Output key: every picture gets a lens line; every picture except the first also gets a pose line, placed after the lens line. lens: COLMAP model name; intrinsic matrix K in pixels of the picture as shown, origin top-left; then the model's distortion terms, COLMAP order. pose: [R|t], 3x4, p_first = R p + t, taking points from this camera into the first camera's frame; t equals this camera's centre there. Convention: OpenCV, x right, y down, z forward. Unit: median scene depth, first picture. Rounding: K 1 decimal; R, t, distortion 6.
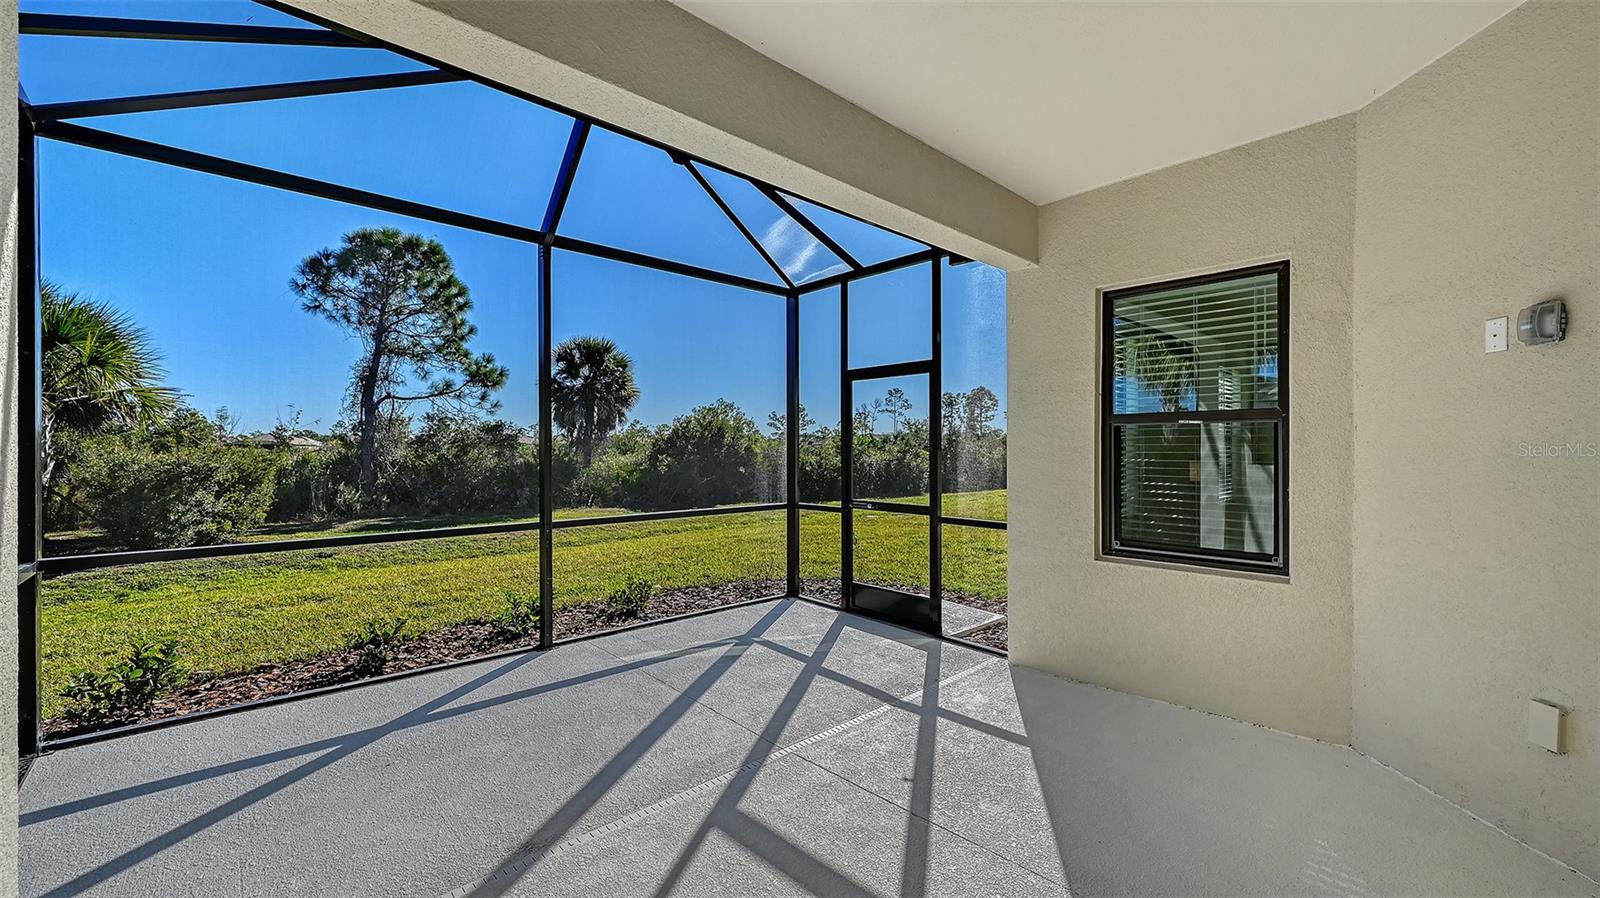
lens RADIAL K [[642.4, 0, 801.1], [0, 642.4, 446.7], [0, 0, 1]] dist [0.000523, -0.000294]
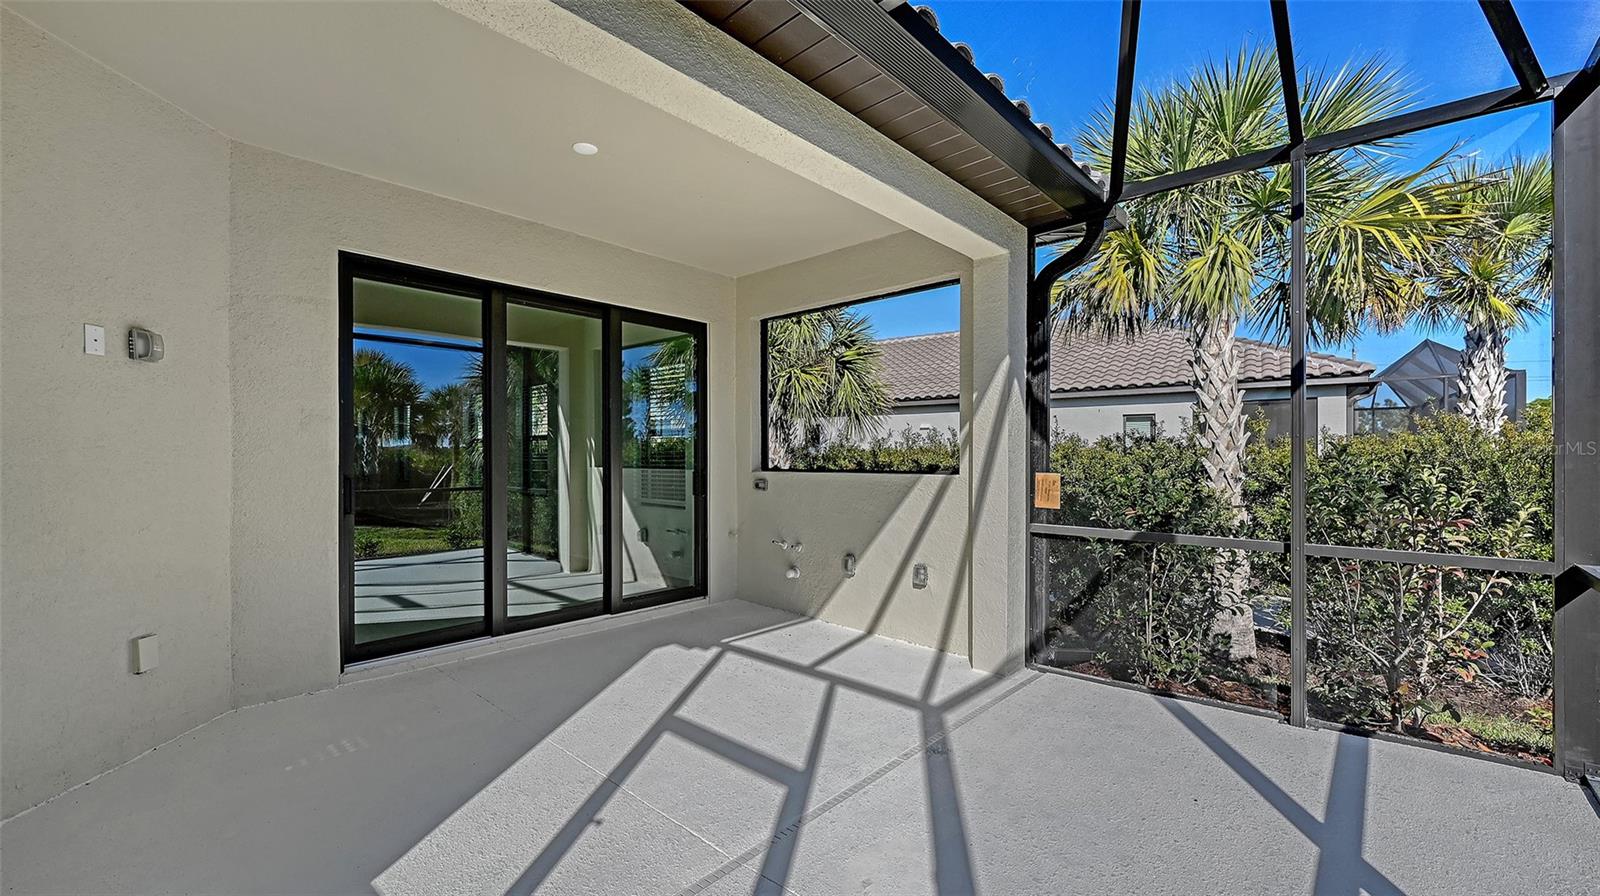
lens RADIAL K [[642.4, 0, 808.3], [0, 642.4, 452.2], [0, 0, 1]] dist [0.000523, -0.000294]
pose [[-0.994626, 0.008456, -0.103192, -0.035915], [0.008116, 0.999960, 0.003711, 0.026858], [0.103219, 0.002853, -0.994655, 2.181266]]
